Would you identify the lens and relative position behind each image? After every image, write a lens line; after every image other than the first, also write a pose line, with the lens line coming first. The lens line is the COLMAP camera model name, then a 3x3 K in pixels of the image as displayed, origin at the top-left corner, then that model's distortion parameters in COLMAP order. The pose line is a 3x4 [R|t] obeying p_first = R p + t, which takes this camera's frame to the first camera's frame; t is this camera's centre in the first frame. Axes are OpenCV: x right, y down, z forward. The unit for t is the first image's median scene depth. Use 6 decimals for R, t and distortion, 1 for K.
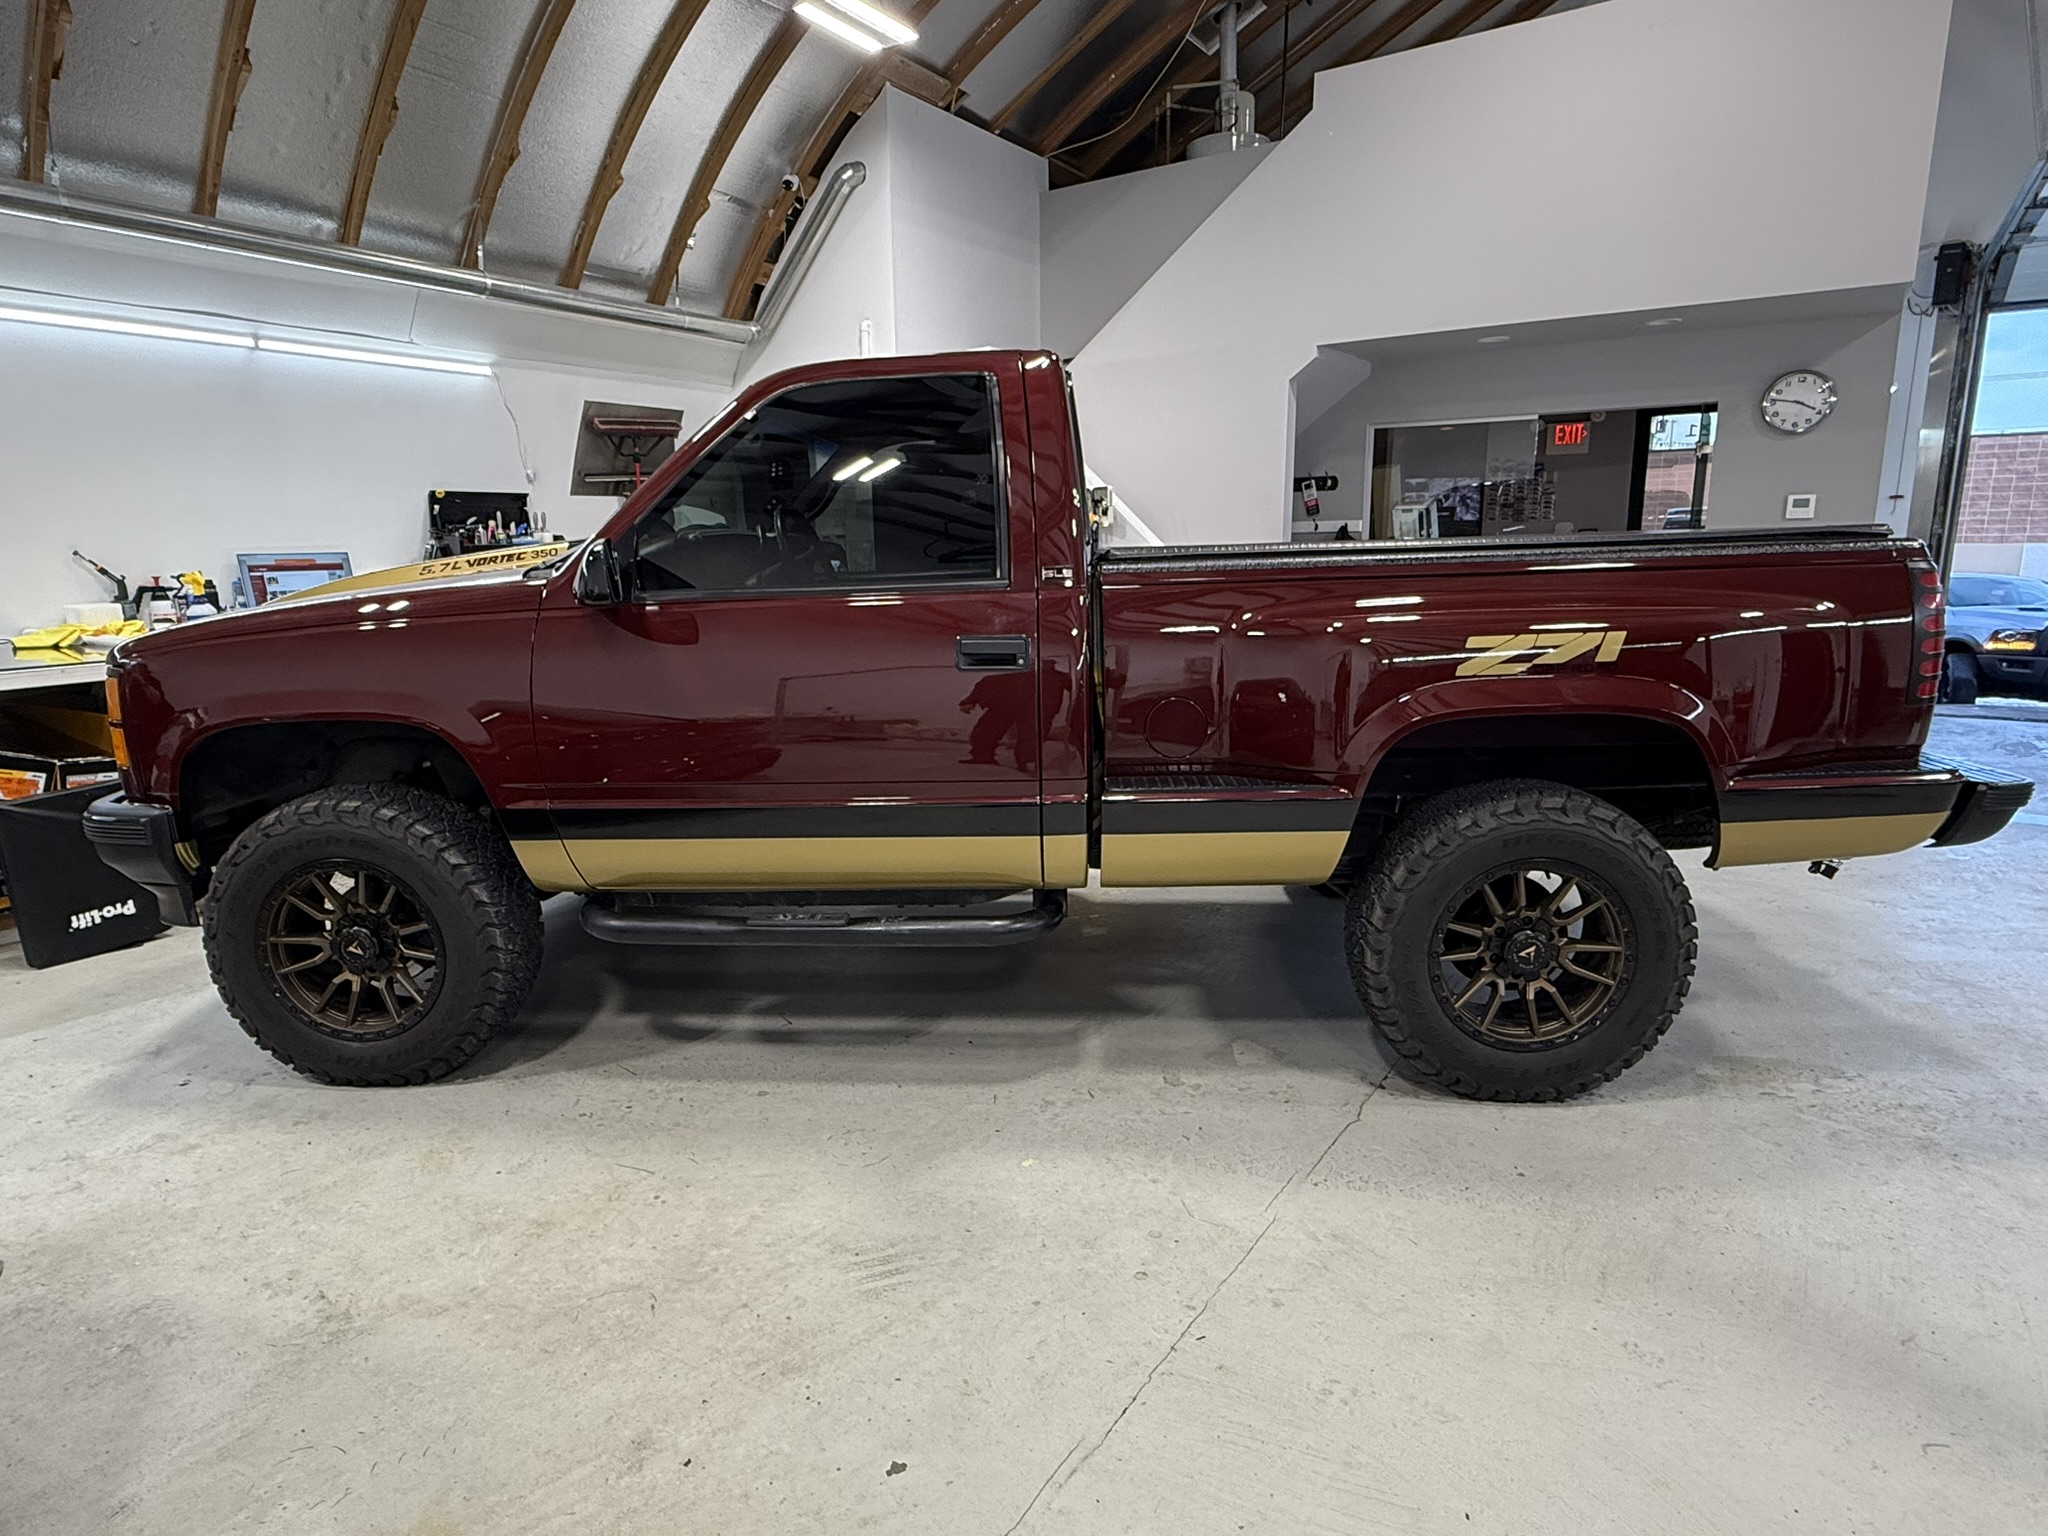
lens RADIAL K [[1084.8, 0, 1014.5], [0, 1084.8, 779.6], [0, 0, 1]] dist [-0.000404, -0.000096]
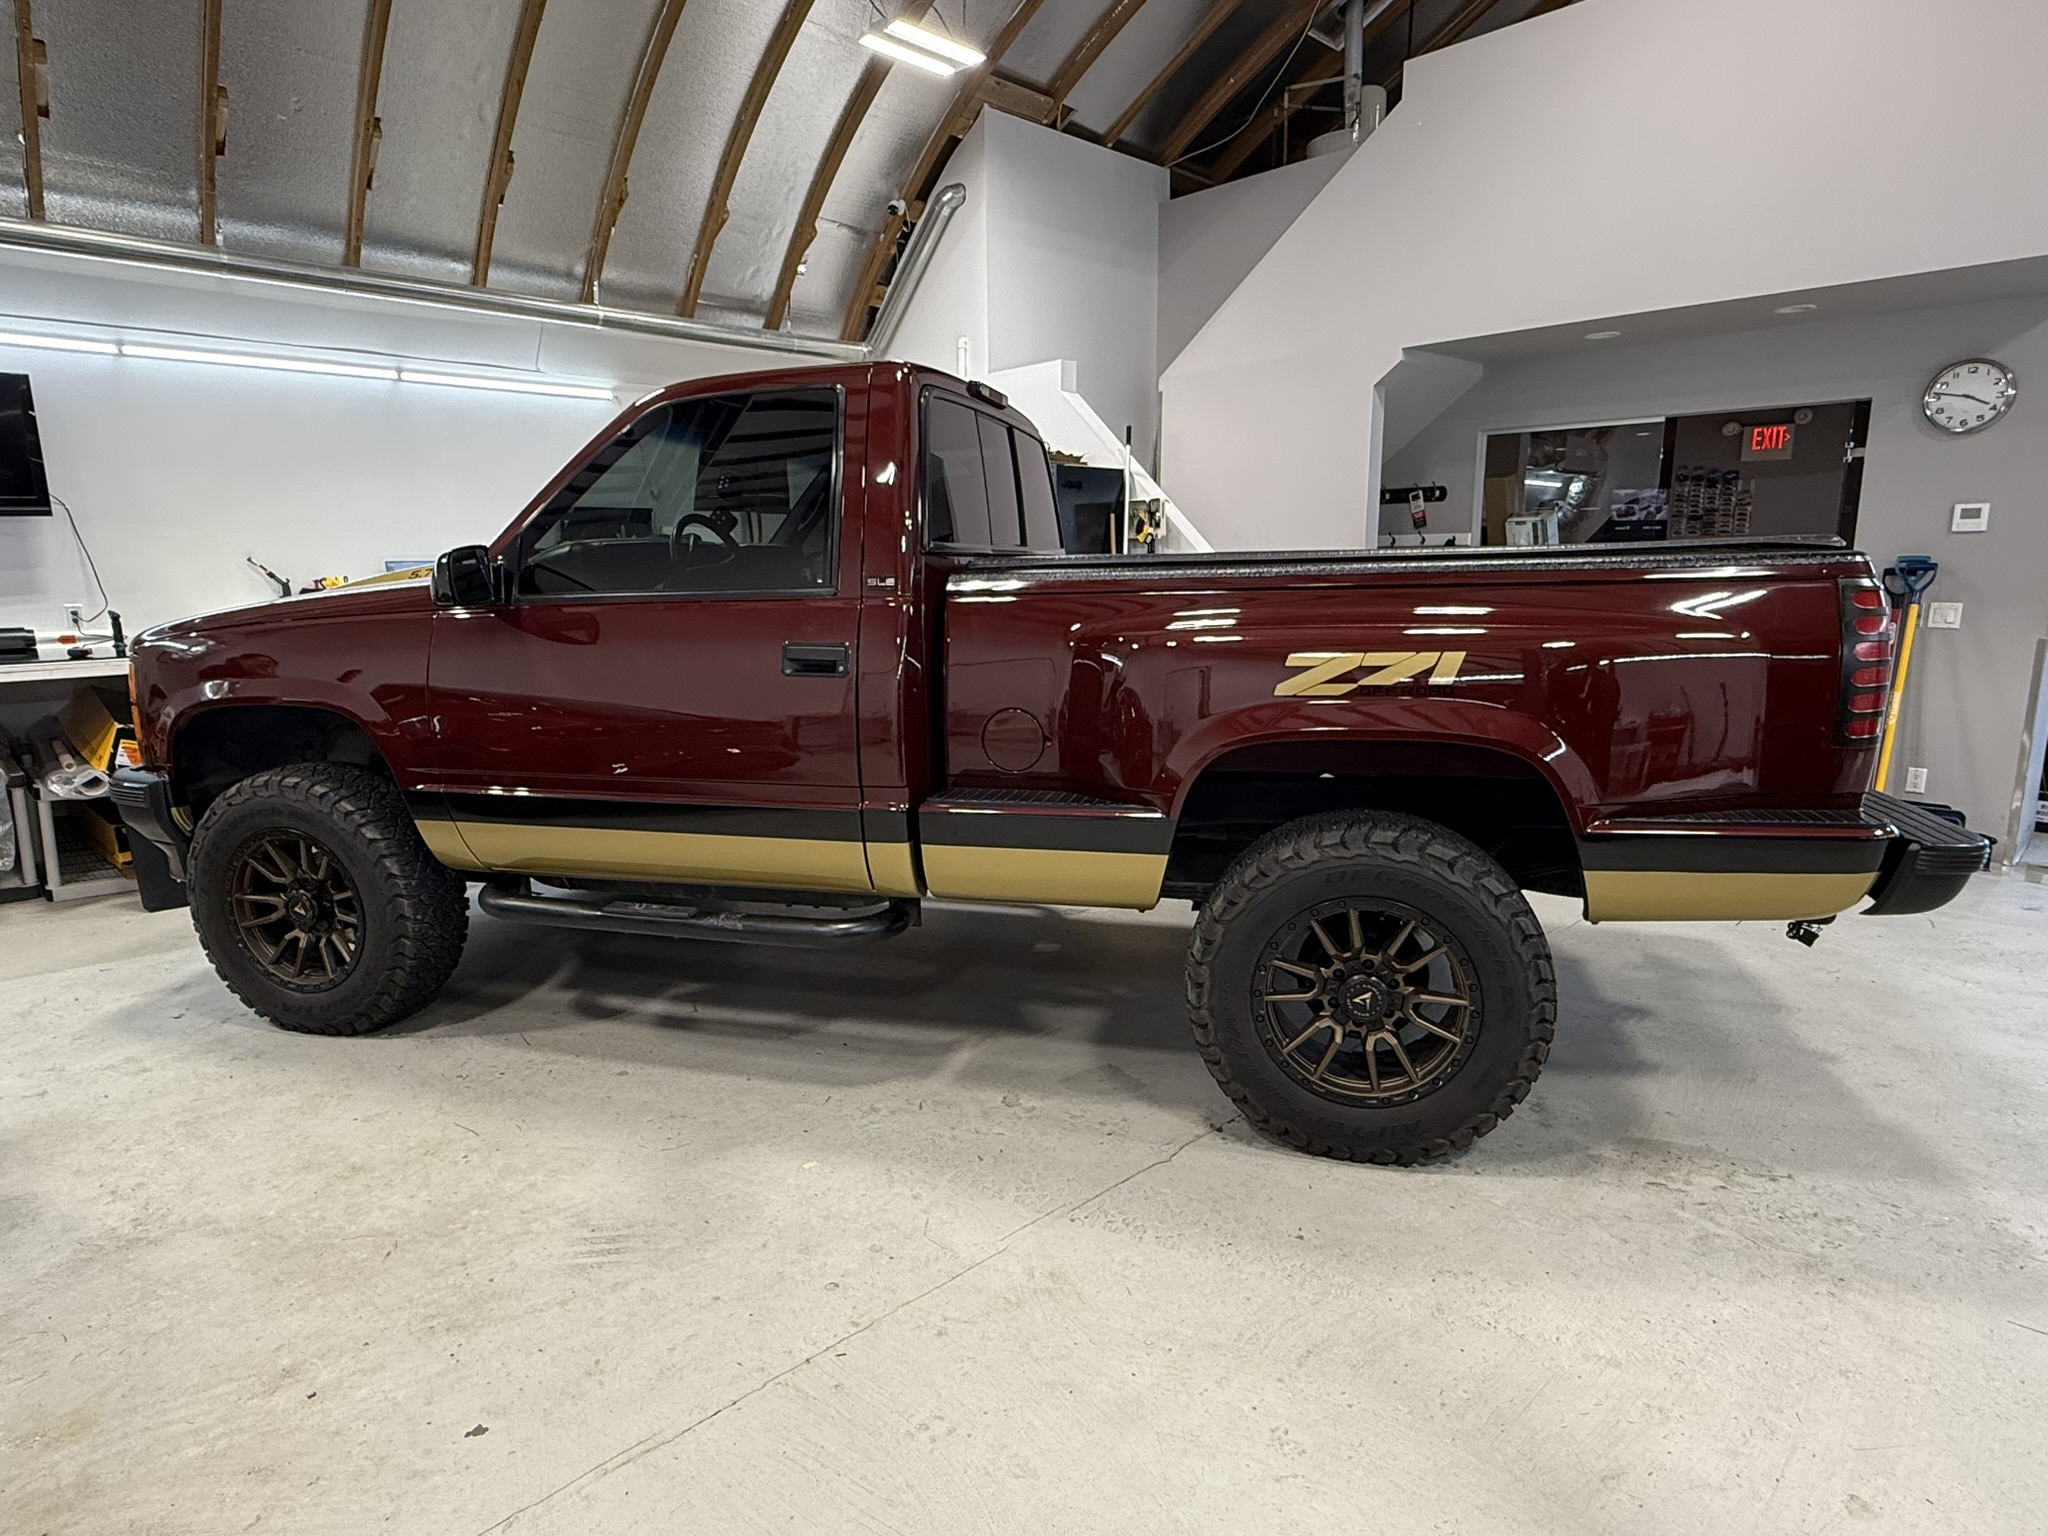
lens RADIAL K [[1084.8, 0, 1014.5], [0, 1084.8, 779.6], [0, 0, 1]] dist [-0.000404, -0.000096]
pose [[0.980435, 0.044931, -0.191648, 0.297679], [-0.047297, 0.998850, -0.007788, -0.004188], [0.191077, 0.016700, 0.981433, 0.032915]]
